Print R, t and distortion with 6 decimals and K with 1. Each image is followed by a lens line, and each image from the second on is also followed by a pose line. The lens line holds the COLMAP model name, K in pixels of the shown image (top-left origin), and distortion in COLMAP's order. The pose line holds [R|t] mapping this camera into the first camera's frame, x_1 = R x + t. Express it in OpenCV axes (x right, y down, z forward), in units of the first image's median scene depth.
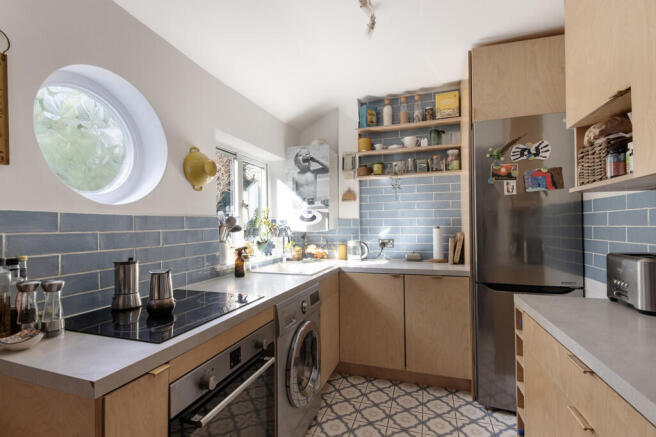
lens RADIAL K [[308.6, 0, 328.3], [0, 308.6, 221.5], [0, 0, 1]] dist [-0.000937, -0.002227]
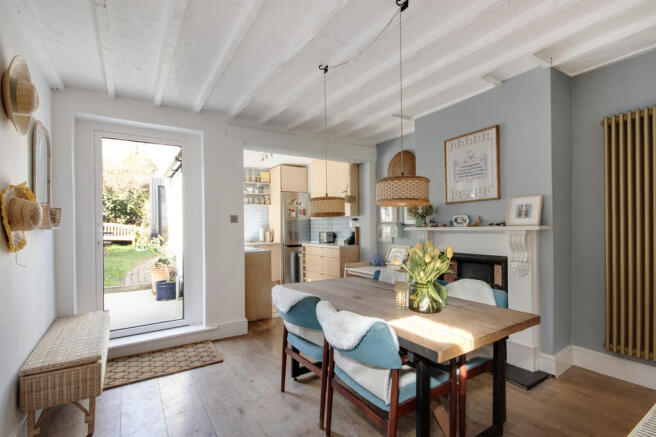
lens RADIAL K [[308.6, 0, 327.7], [0, 308.6, 222.7], [0, 0, 1]] dist [-0.000937, -0.002227]
pose [[0.634846, 0.010047, 0.772574, -1.129988], [-0.004672, 0.999947, -0.009166, 0.002187], [-0.772625, 0.002210, 0.634859, -0.886573]]
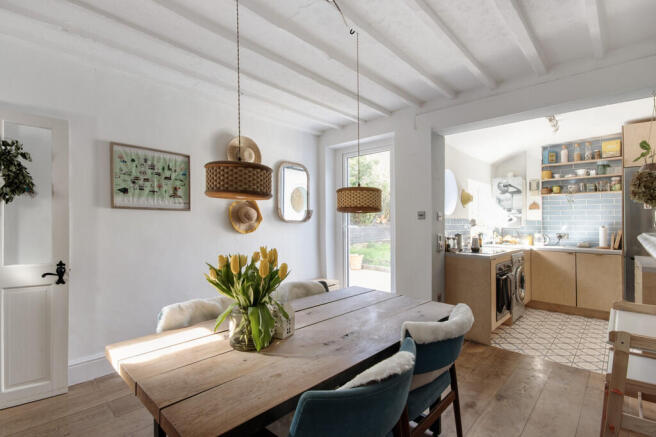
lens RADIAL K [[308.6, 0, 326.1], [0, 308.6, 216.7], [0, 0, 1]] dist [-0.000937, -0.002227]
pose [[0.900014, 0.007590, -0.435794, -0.224657], [-0.010948, 0.999927, -0.005195, -0.008038], [0.435722, 0.009447, 0.900031, -0.991383]]
